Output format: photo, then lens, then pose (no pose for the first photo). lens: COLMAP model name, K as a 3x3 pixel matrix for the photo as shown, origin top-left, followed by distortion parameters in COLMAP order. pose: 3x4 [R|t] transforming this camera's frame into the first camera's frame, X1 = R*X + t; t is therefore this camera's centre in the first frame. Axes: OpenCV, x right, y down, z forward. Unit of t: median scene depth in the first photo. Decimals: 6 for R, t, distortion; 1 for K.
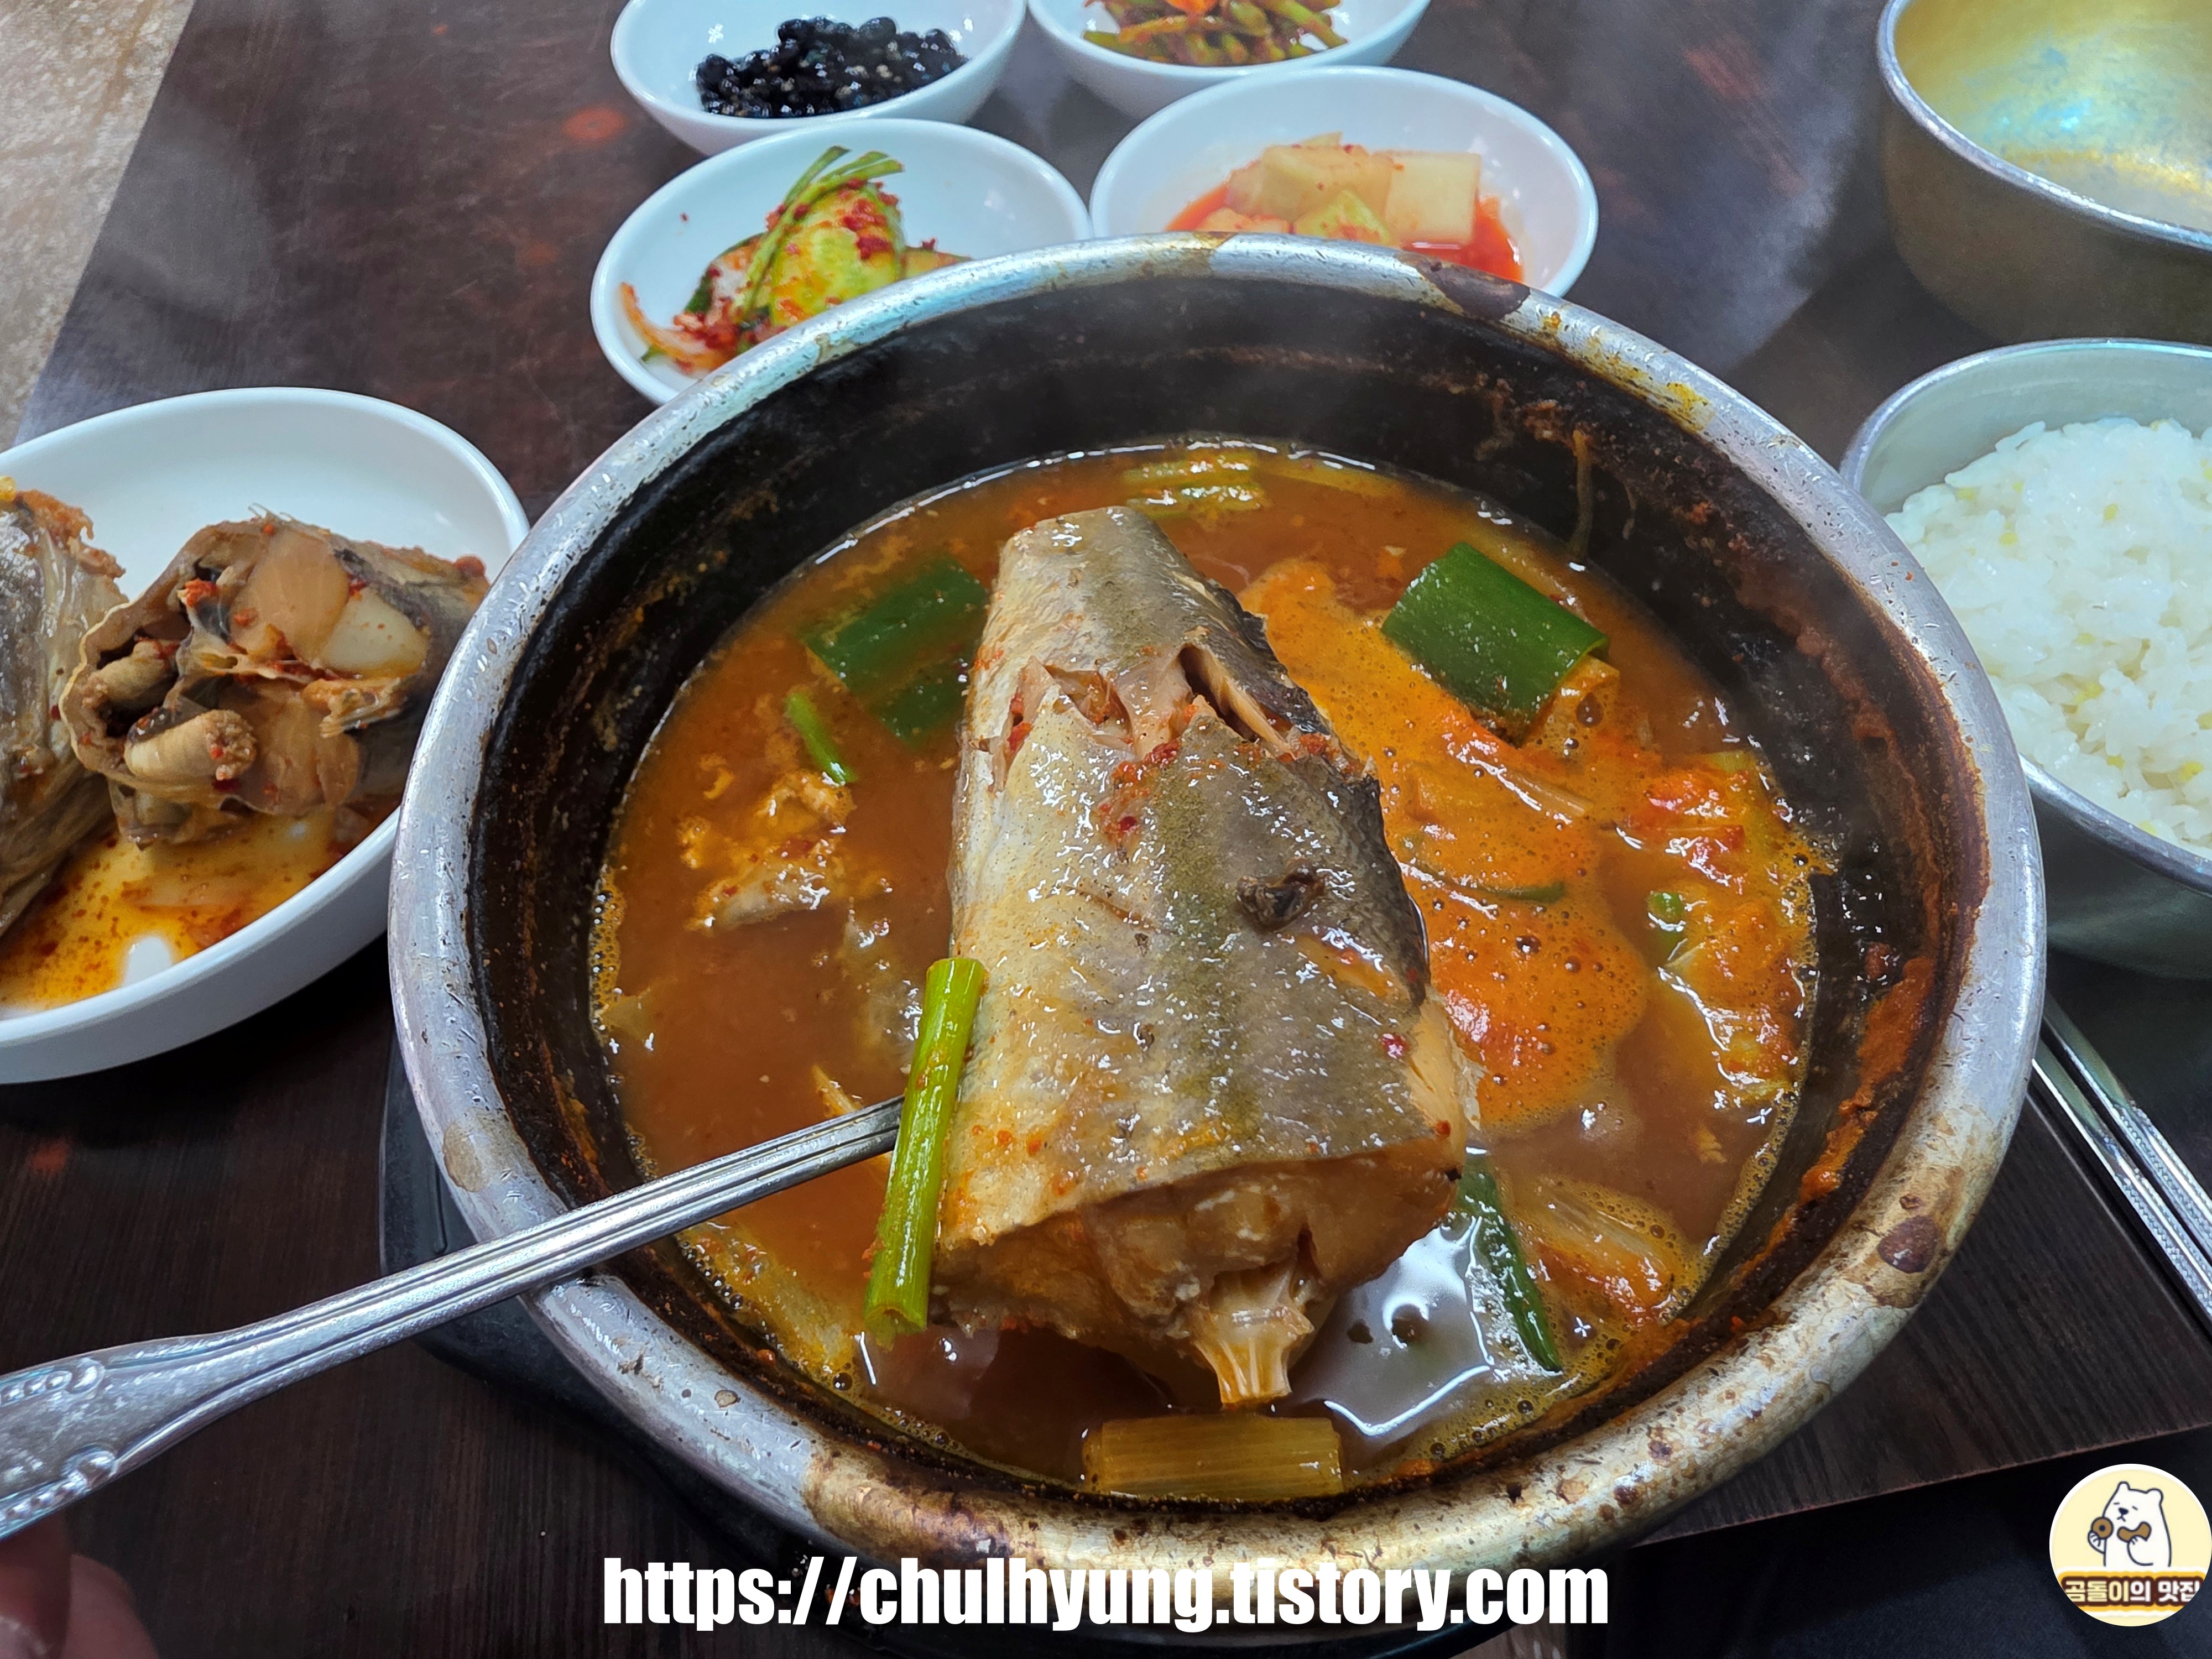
lens RADIAL K [[1269.4, 0, 1072.1], [0, 1269.4, 822.8], [0, 0, 1]] dist [0.003450, 0.006395]
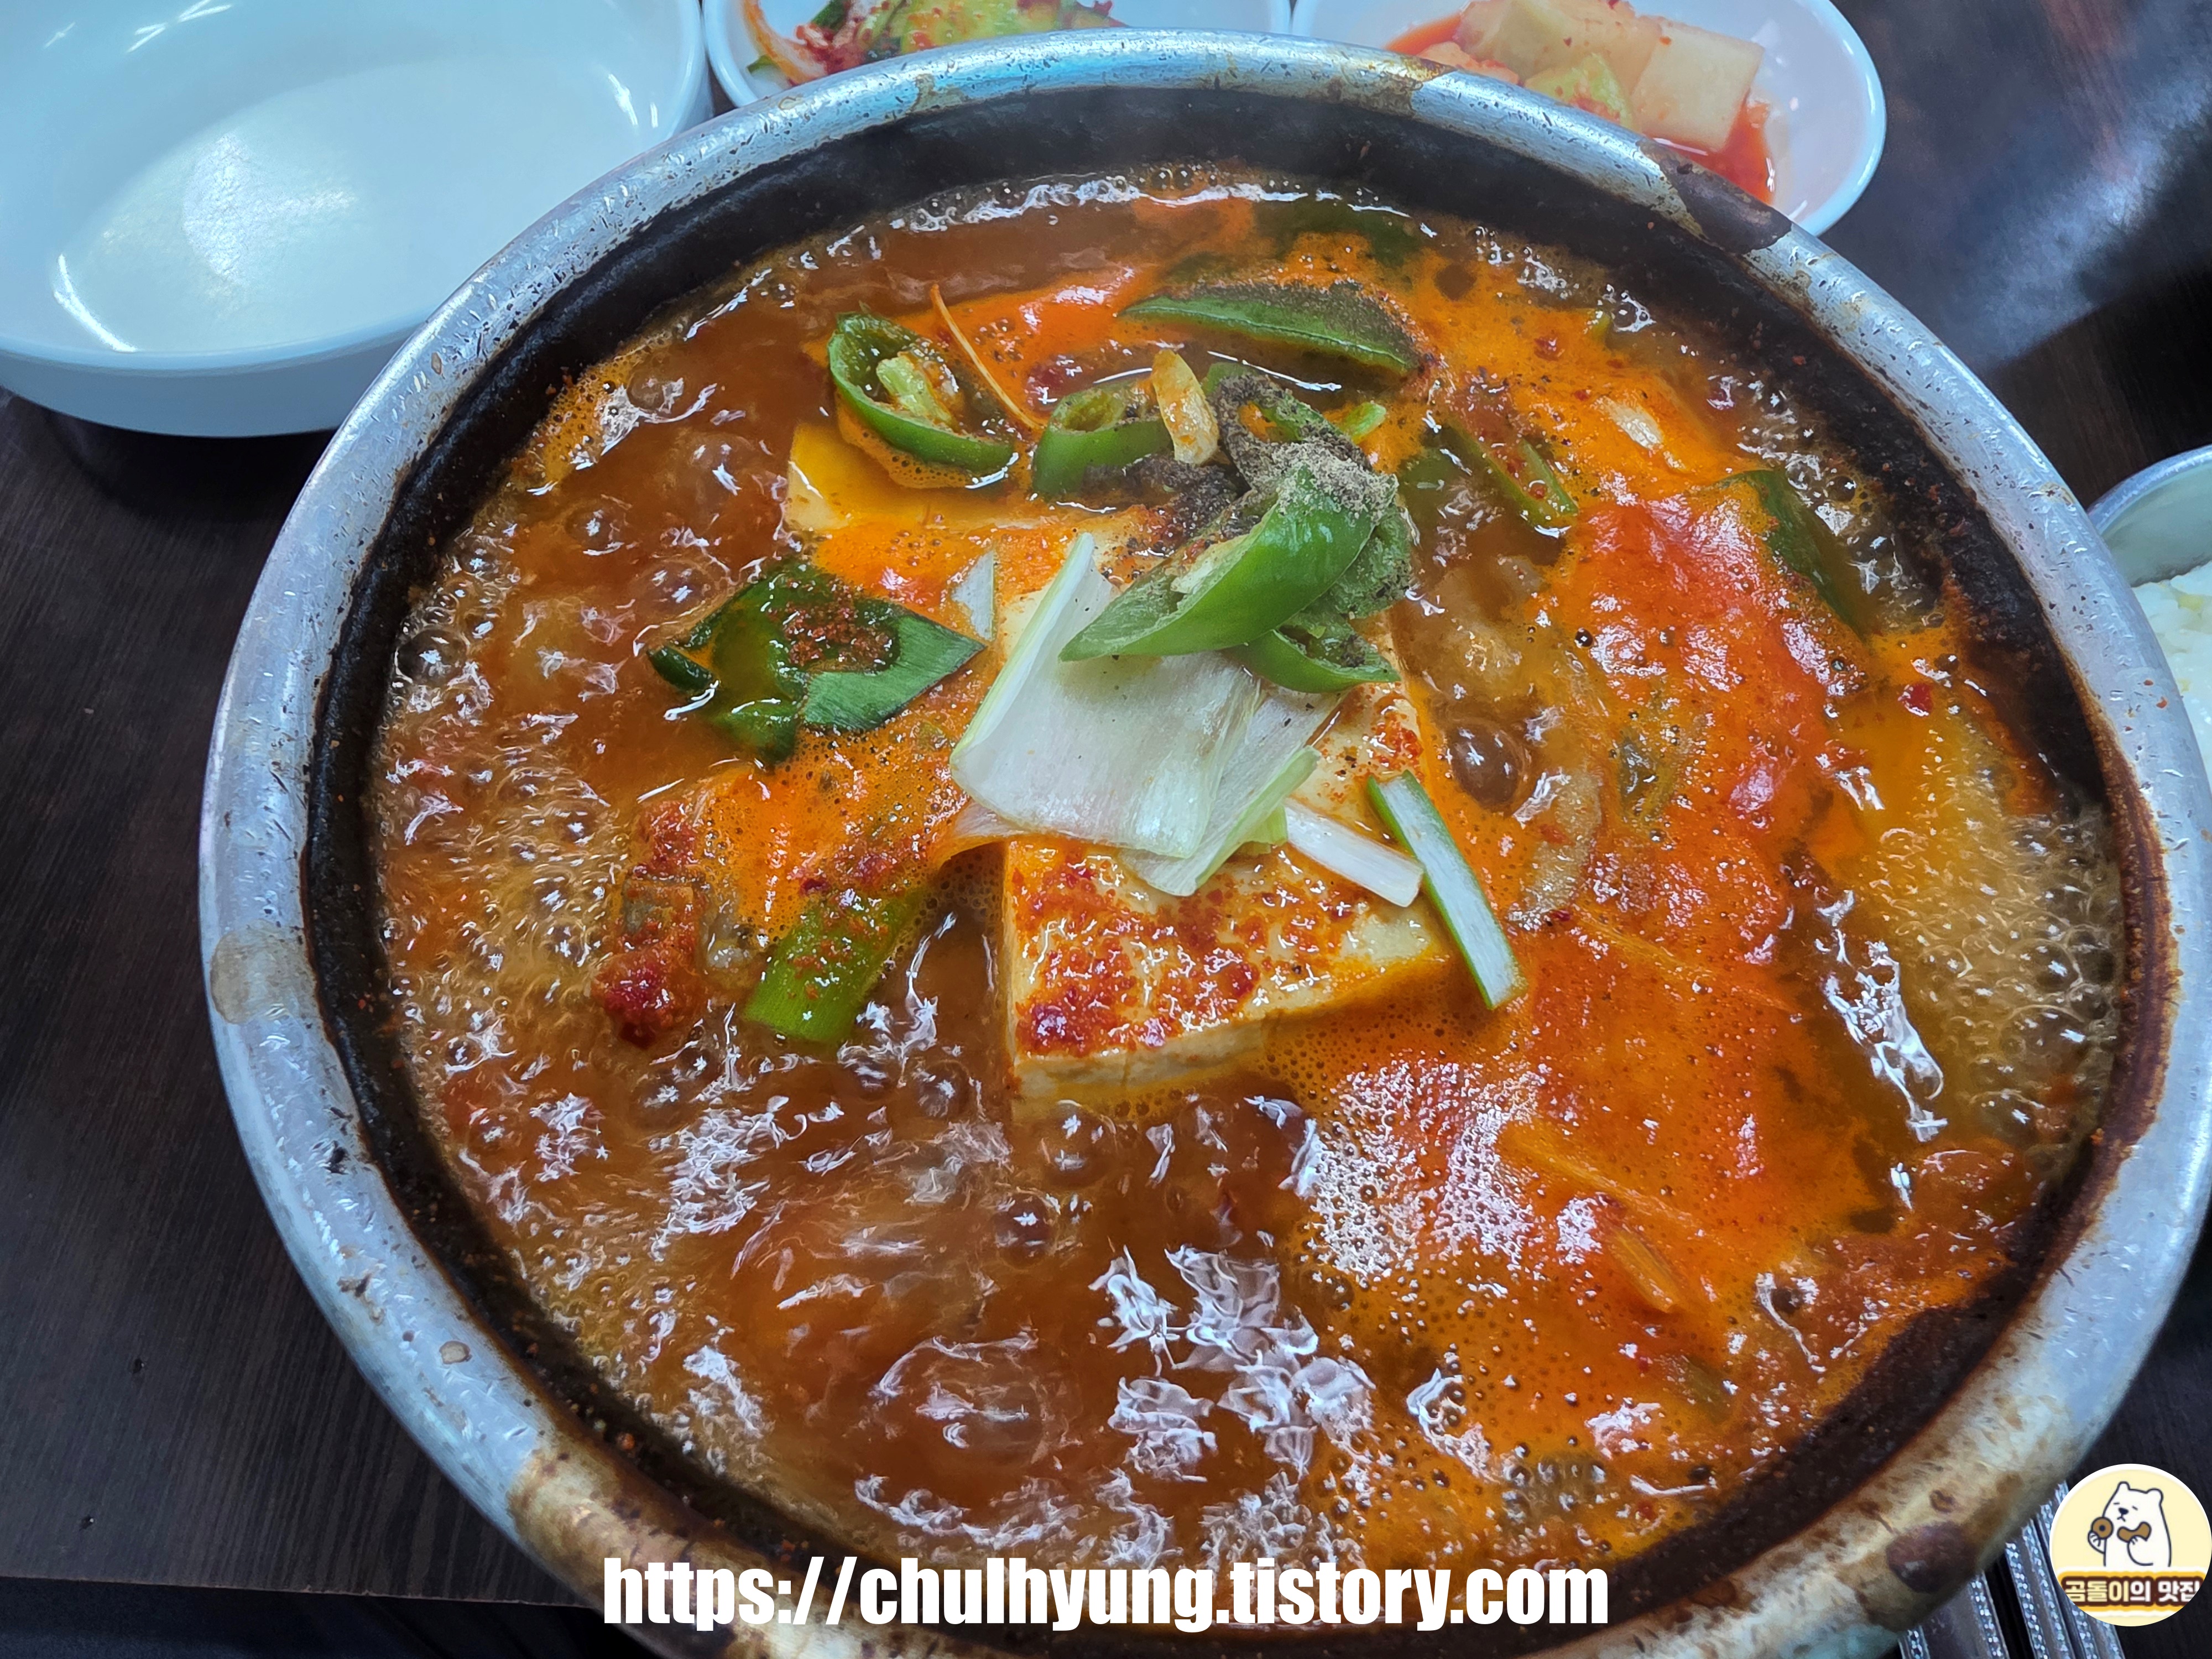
lens RADIAL K [[1232.4, 0, 1072.4], [0, 1232.4, 823.4], [0, 0, 1]] dist [-0.000385, 0.000078]
pose [[0.969210, 0.245604, -0.017610, 0.029232], [-0.241558, 0.962240, 0.125470, -0.047608], [0.047761, -0.117353, 0.991941, 0.174820]]
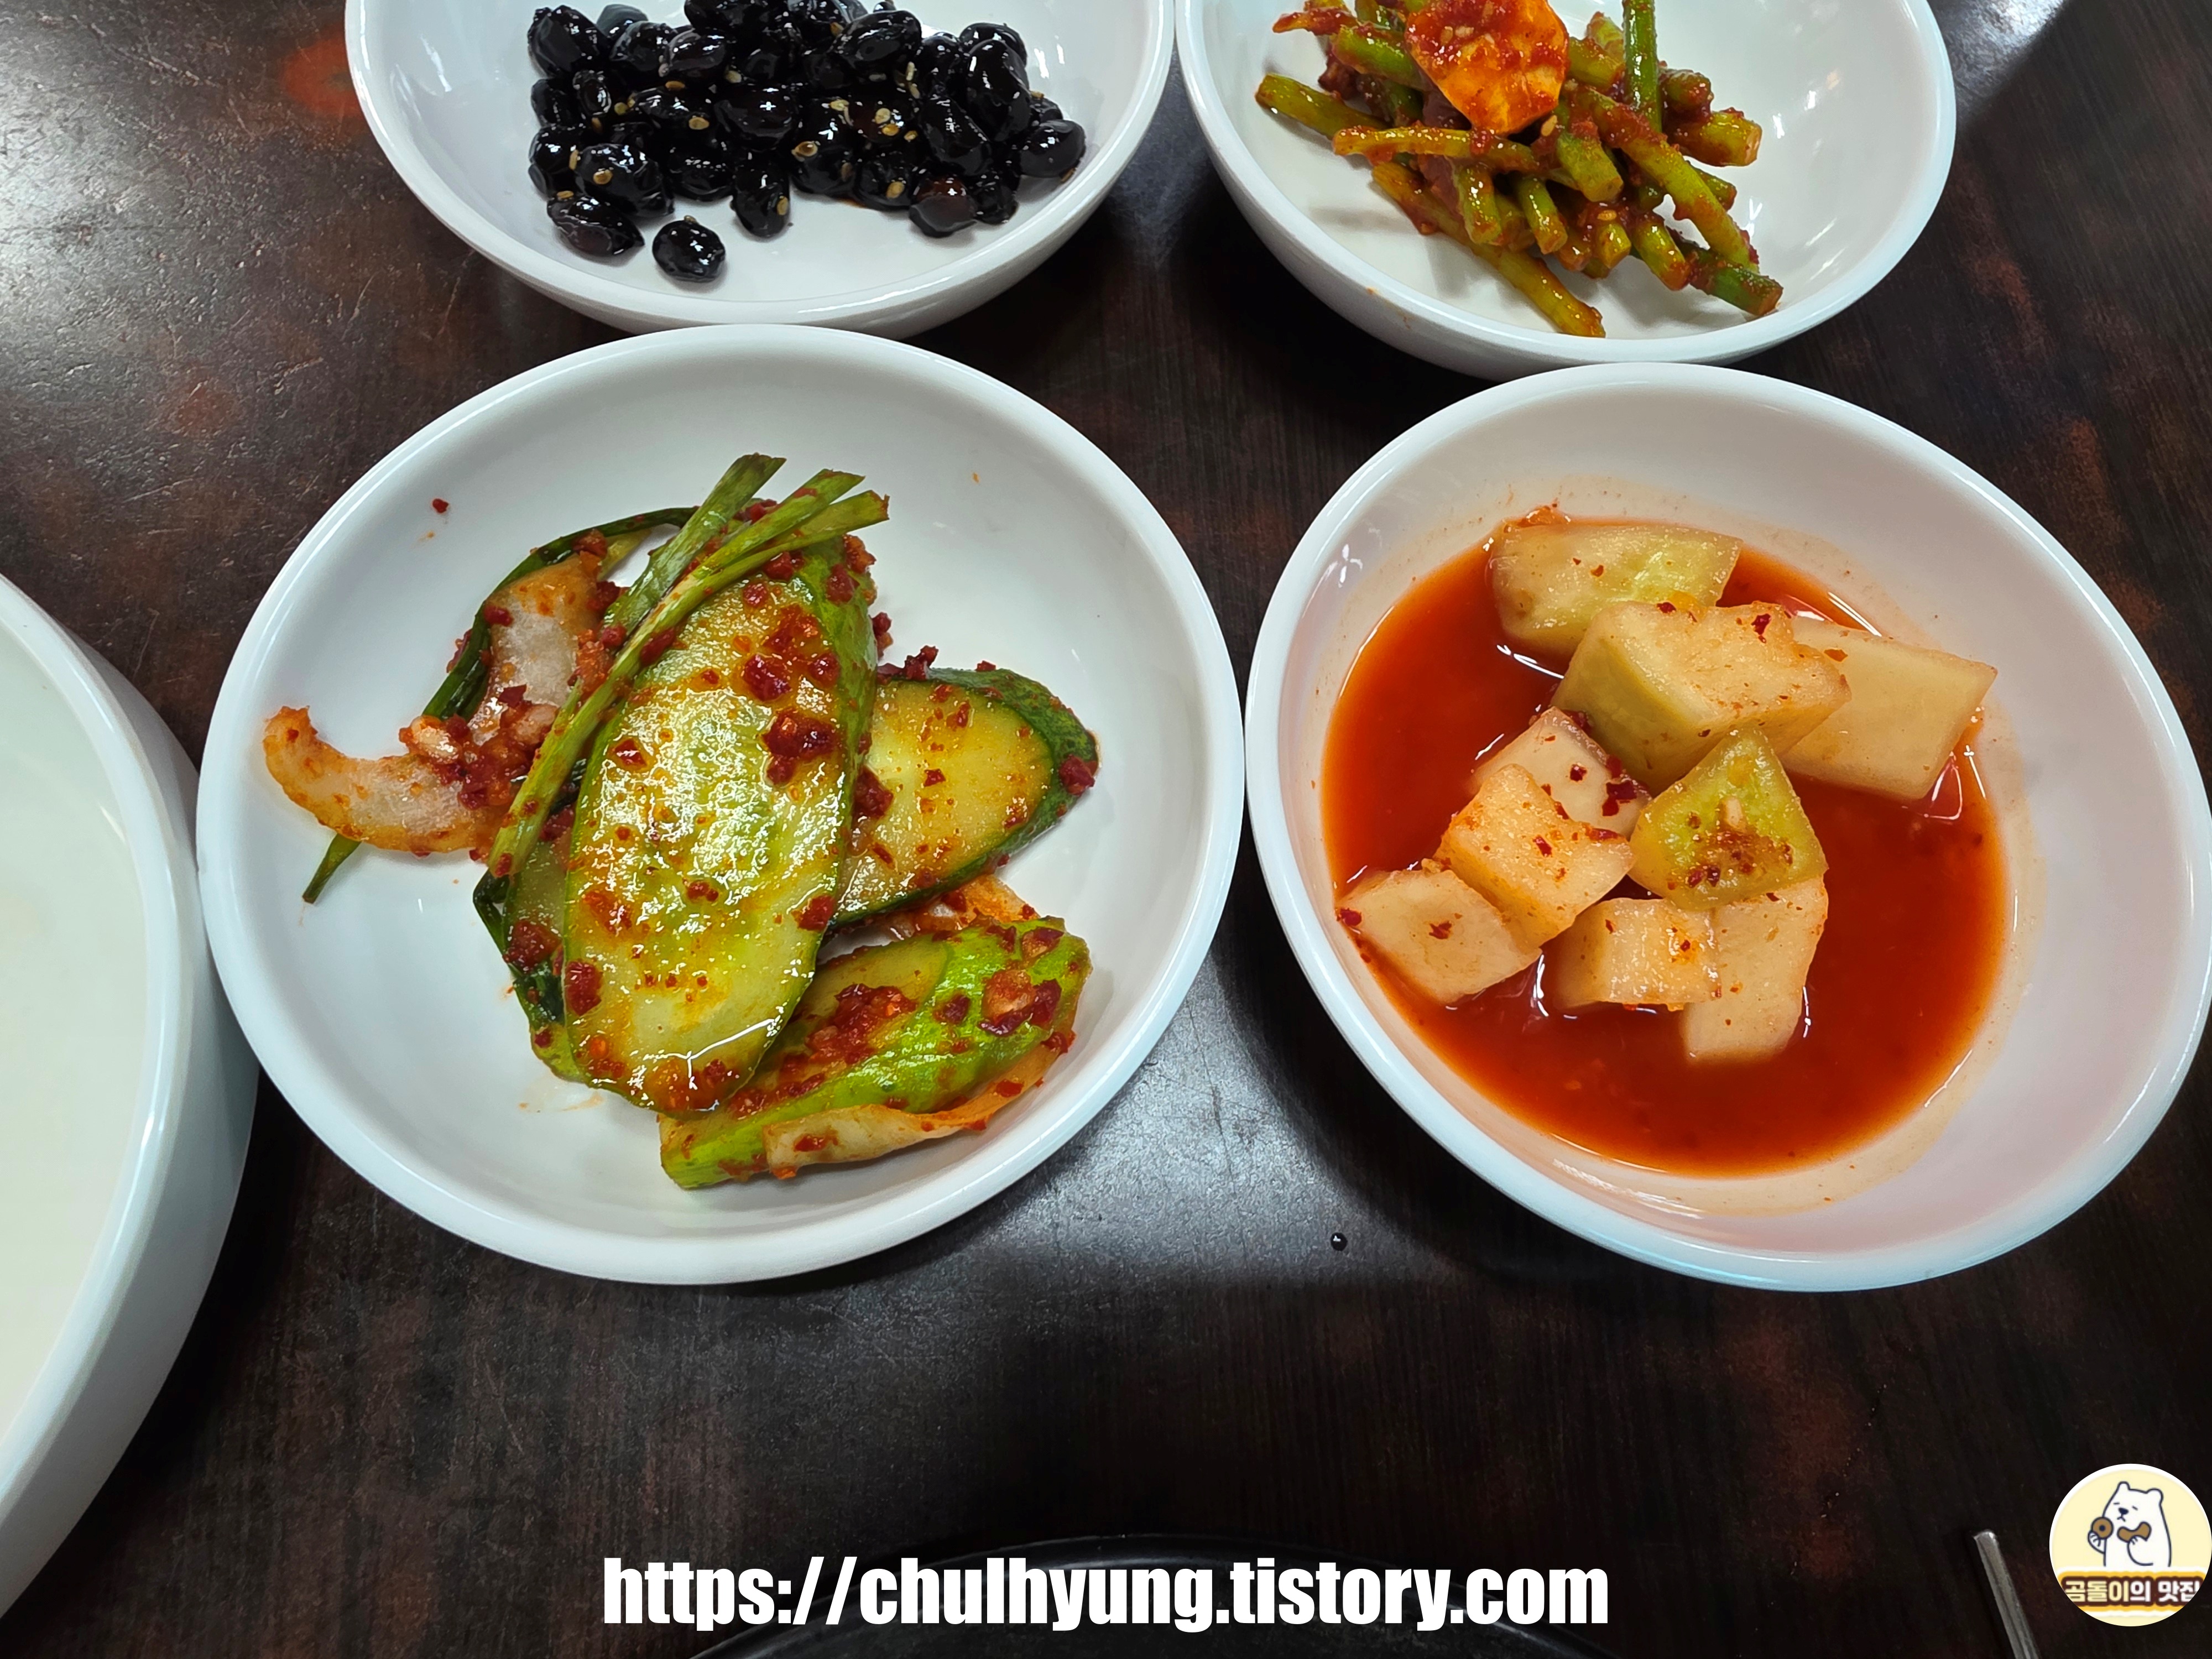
lens RADIAL K [[1232.4, 0, 1072.4], [0, 1232.4, 823.4], [0, 0, 1]] dist [-0.000385, 0.000078]
pose [[0.987595, 0.139167, 0.072720, -0.145480], [-0.152823, 0.958268, 0.241594, -0.957931], [-0.036063, -0.249710, 0.967649, 0.923423]]
